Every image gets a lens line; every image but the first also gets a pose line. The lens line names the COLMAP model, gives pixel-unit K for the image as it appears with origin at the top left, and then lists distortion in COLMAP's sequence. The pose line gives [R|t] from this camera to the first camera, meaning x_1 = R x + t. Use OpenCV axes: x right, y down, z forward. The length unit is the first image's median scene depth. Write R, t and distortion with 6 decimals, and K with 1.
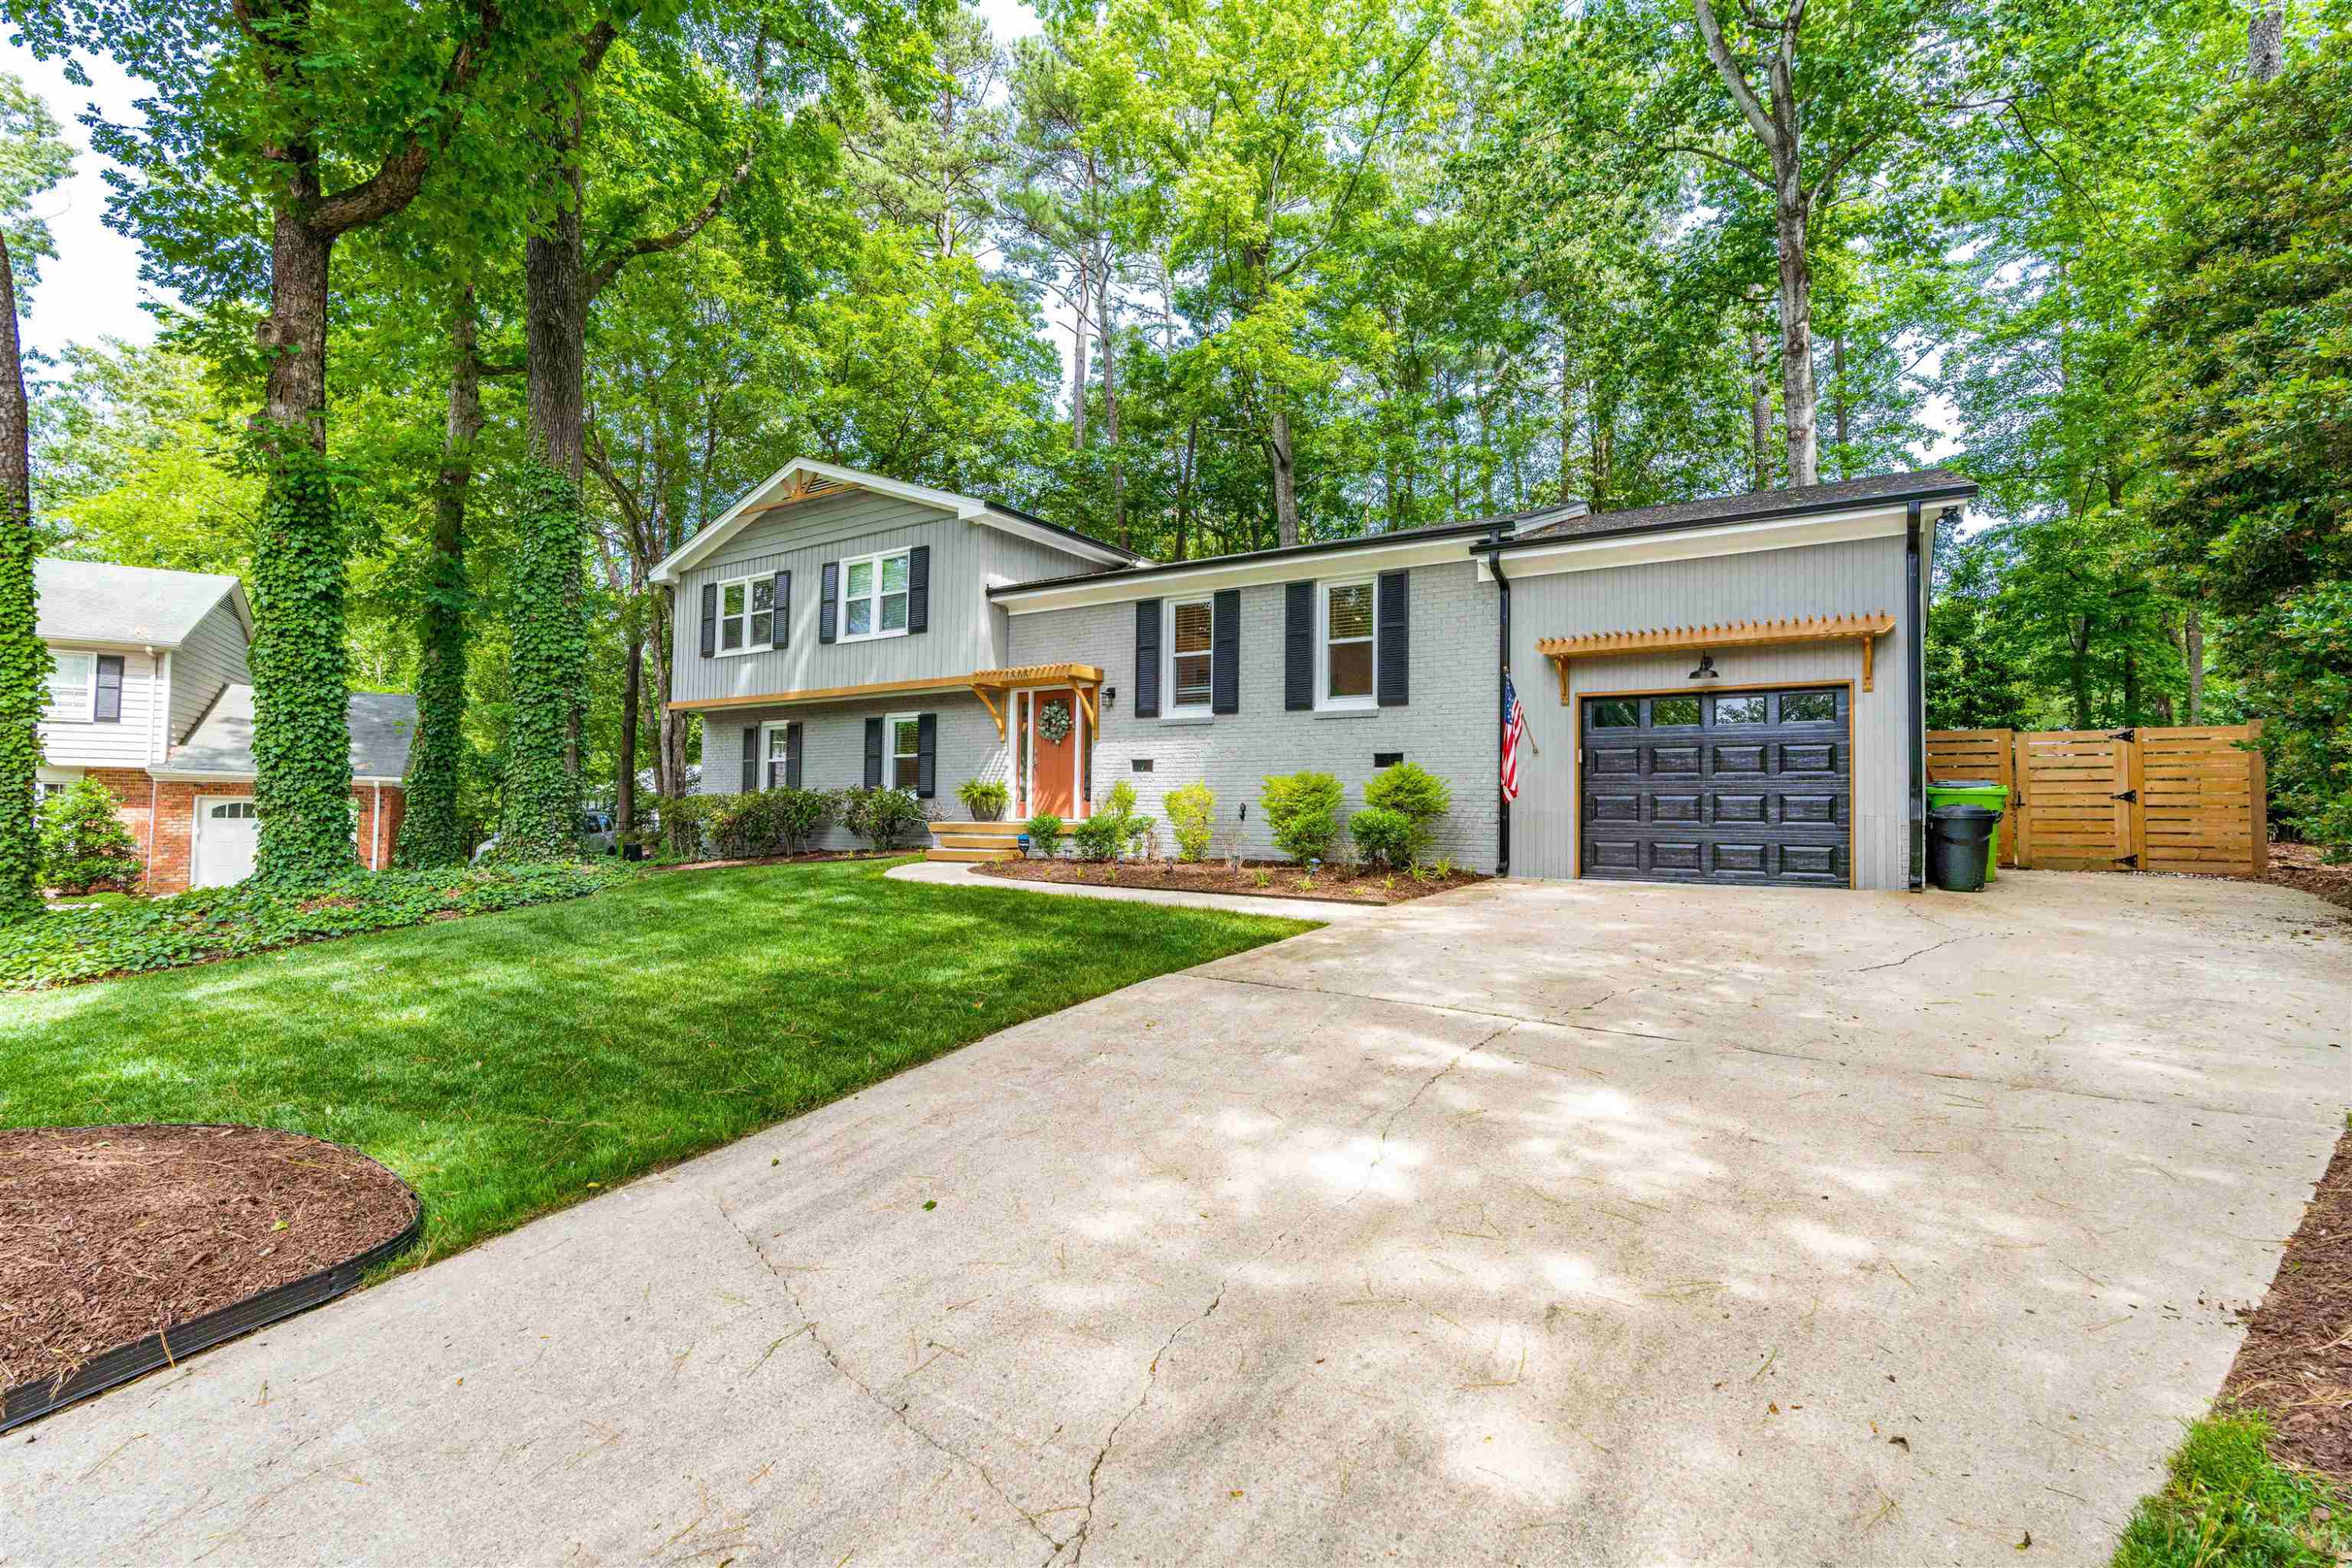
lens RADIAL K [[1074.3, 0, 1169.2], [0, 1074.3, 782.0], [0, 0, 1]] dist [-0.028249, 0.011275]
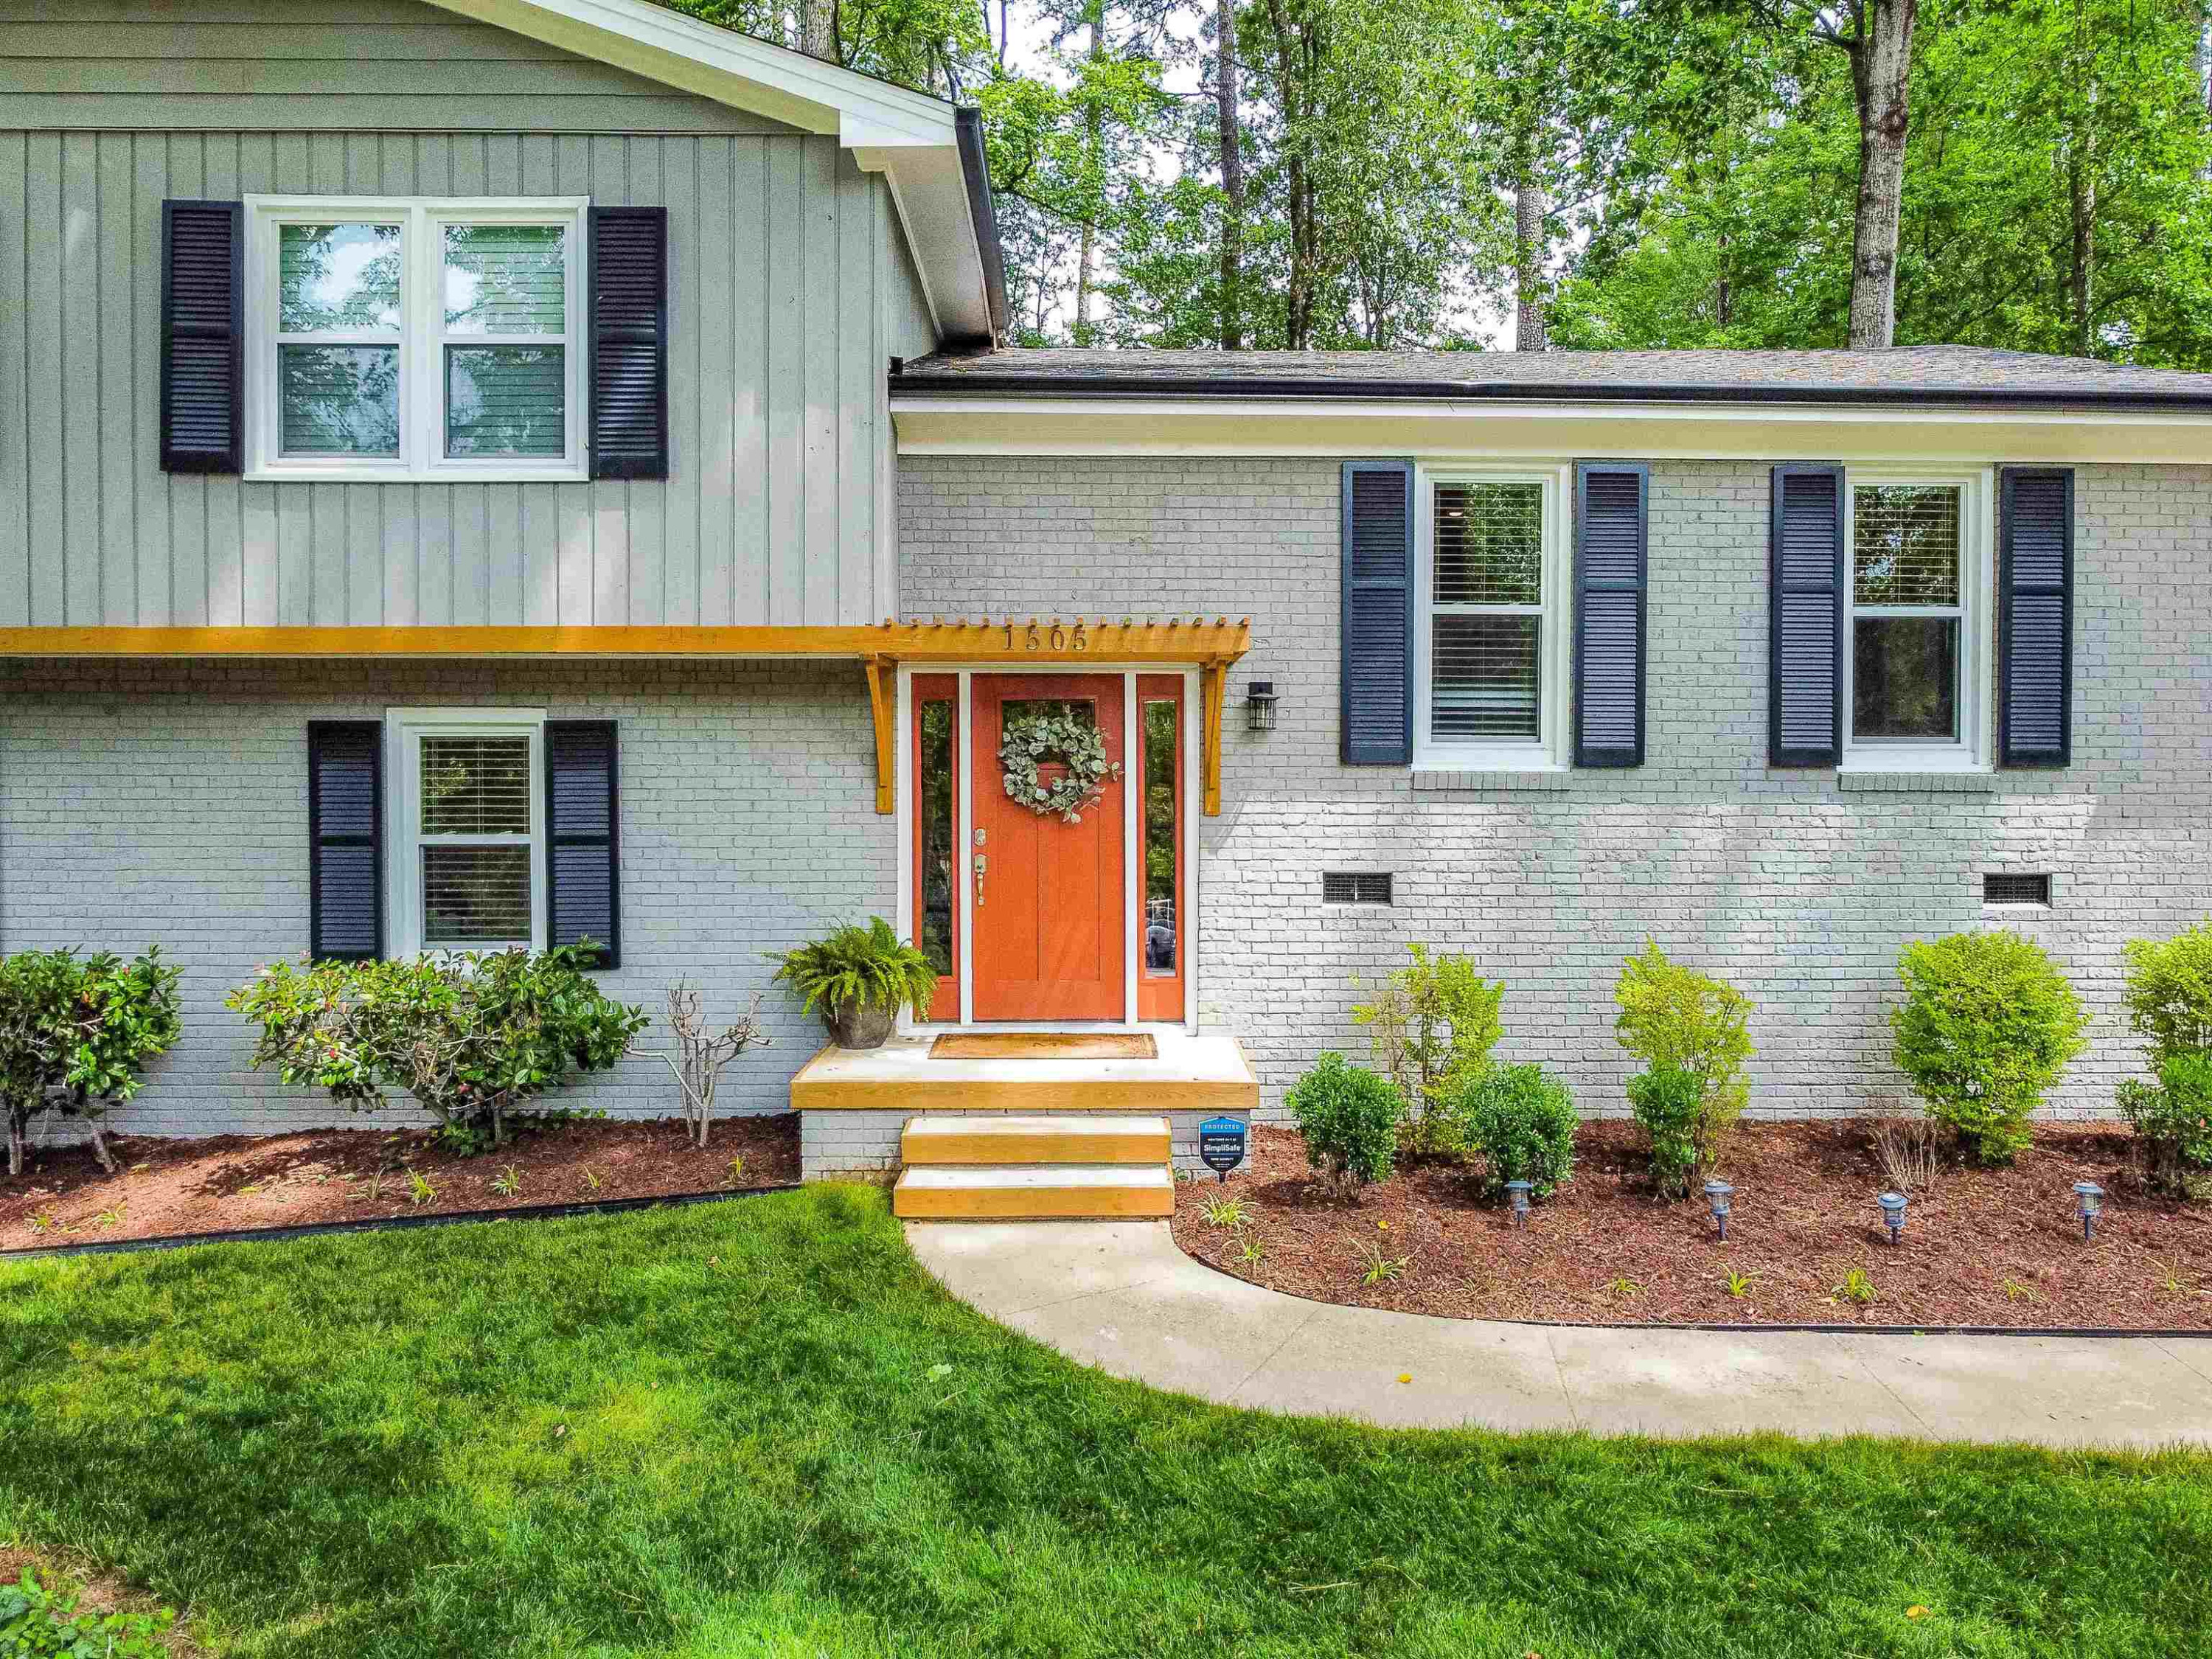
lens RADIAL K [[1691.2, 0, 1100.6], [0, 1691.2, 823.9], [0, 0, 1]] dist [-0.003181, -0.005202]
pose [[0.826373, -0.024981, 0.562569, -0.453099], [-0.012439, 0.997962, 0.062587, -0.076784], [-0.562986, -0.058718, 0.824378, 0.553933]]
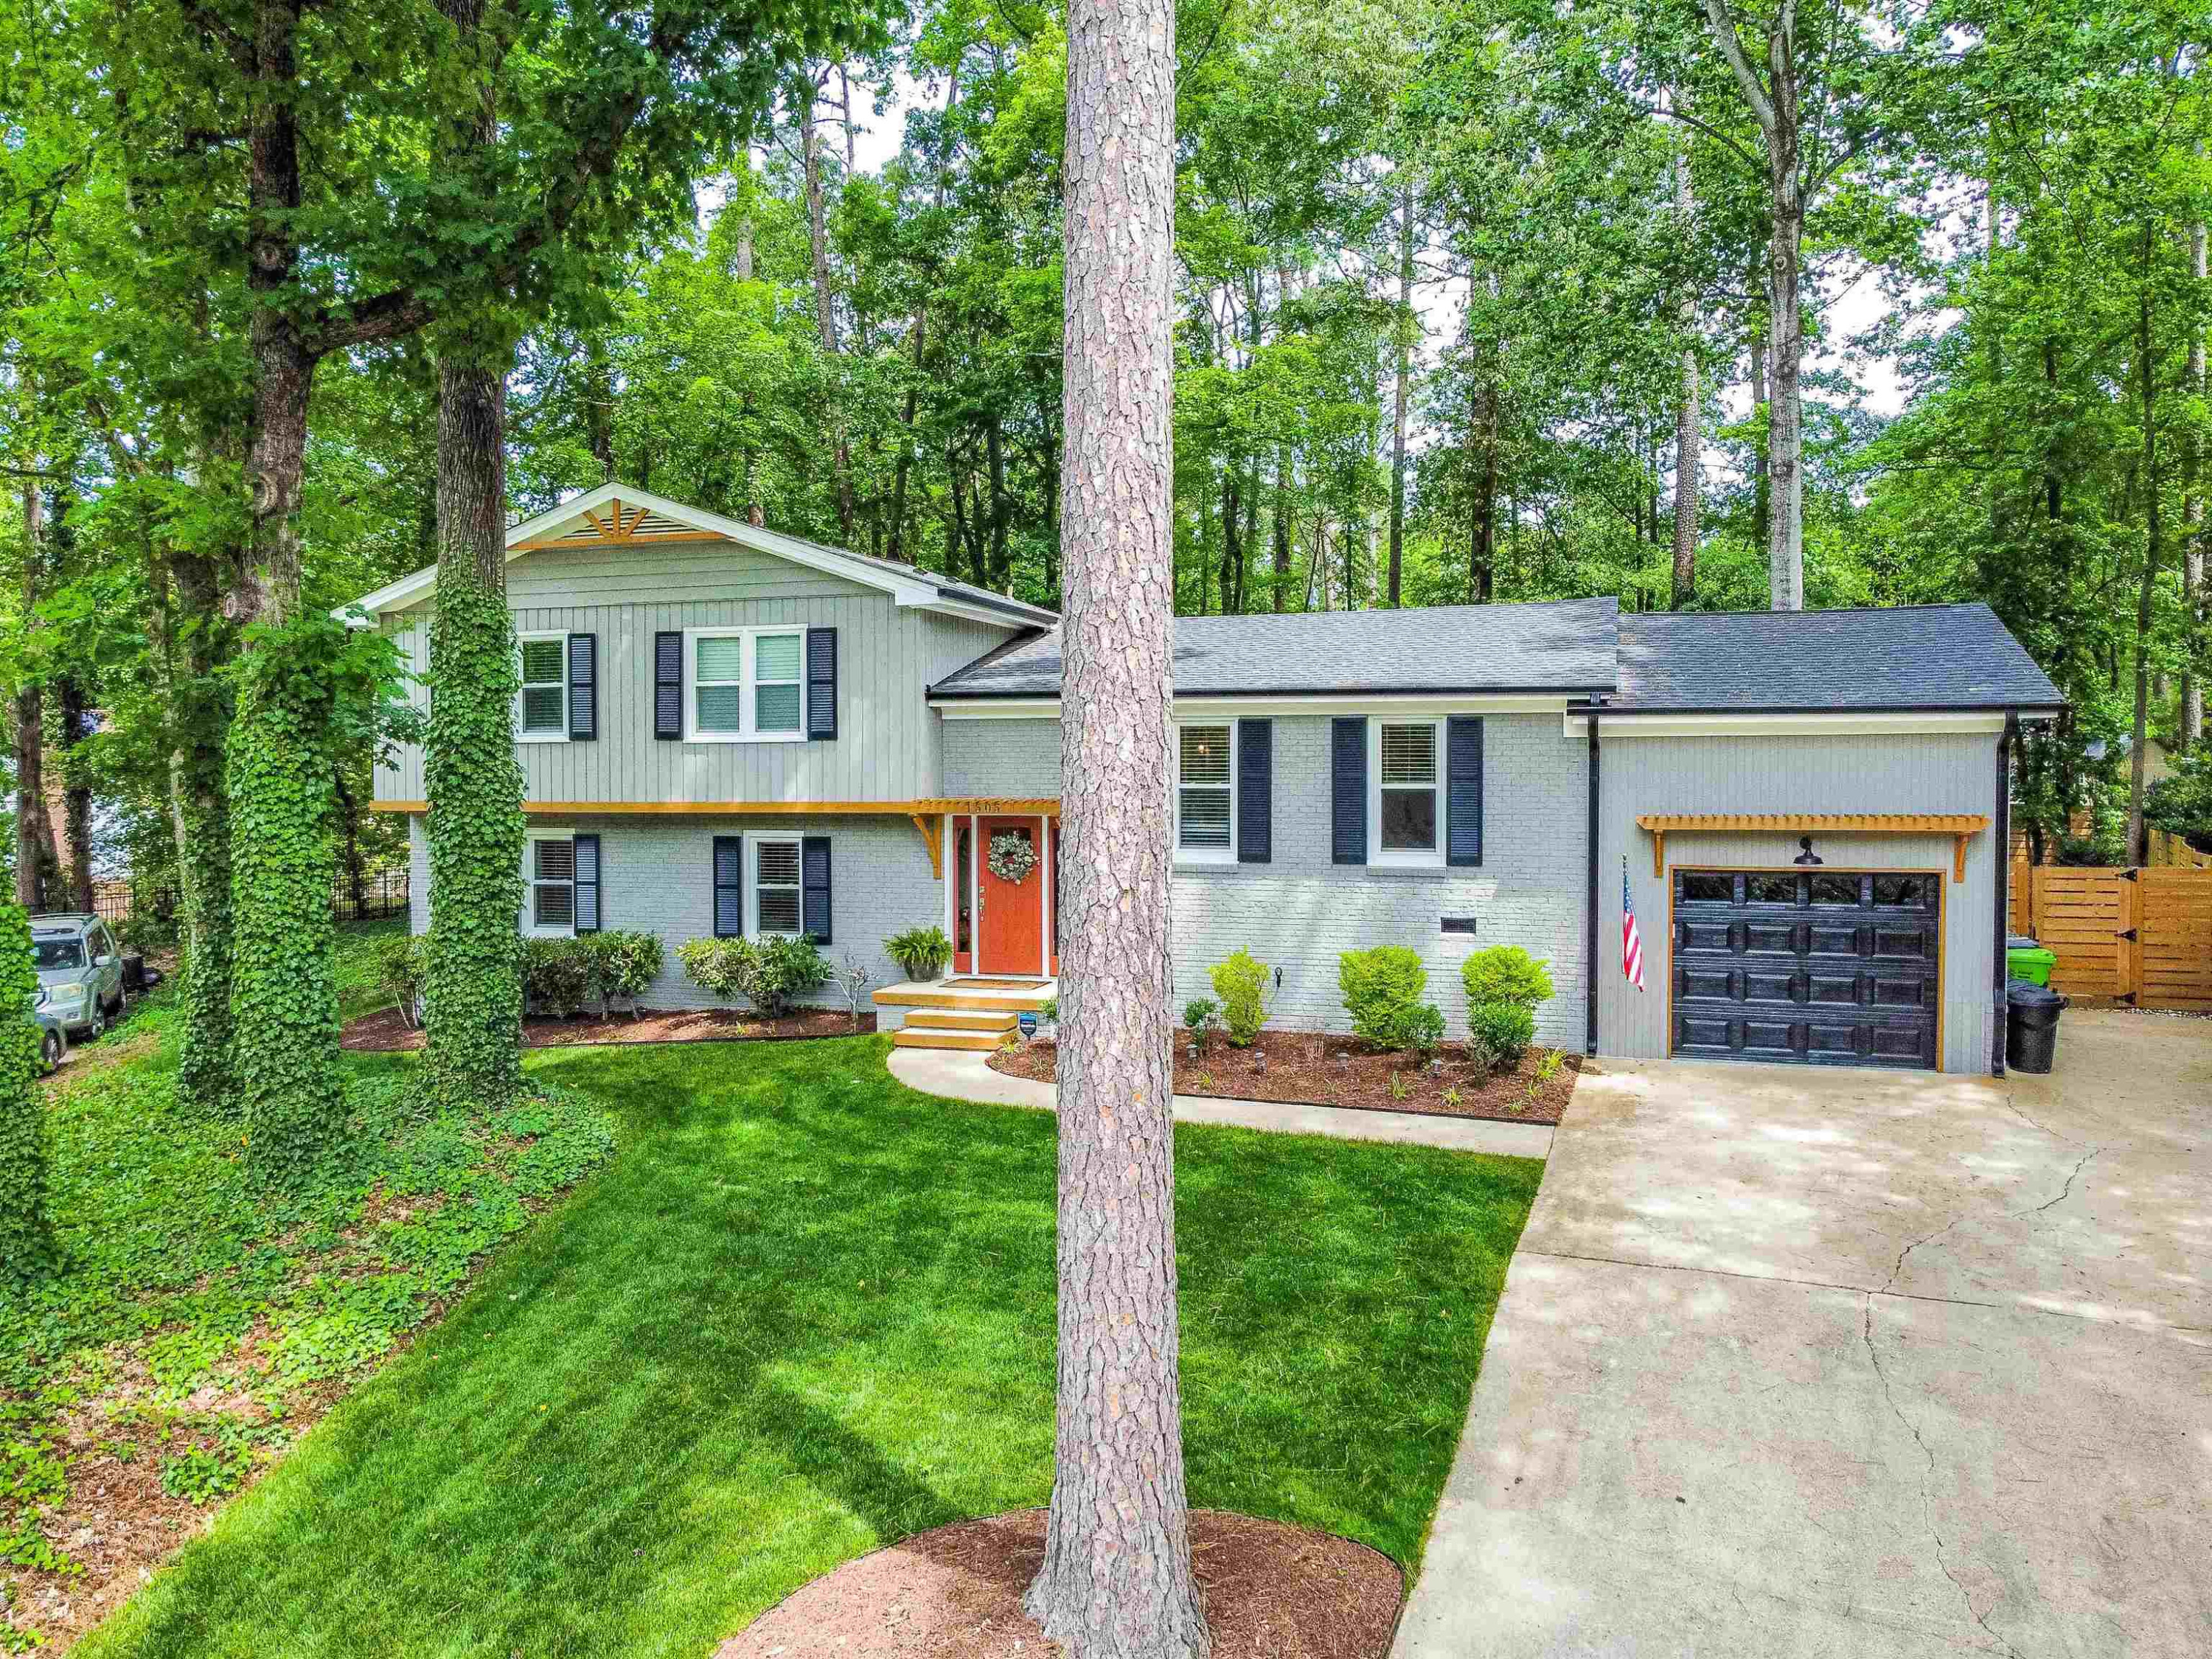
lens RADIAL K [[1691.2, 0, 1094.5], [0, 1691.2, 819.1], [0, 0, 1]] dist [-0.003181, -0.005202]
pose [[0.965755, -0.021322, 0.258577, -0.403807], [0.004427, 0.997827, 0.065745, -0.180071], [-0.259417, -0.062348, 0.963751, -0.254829]]
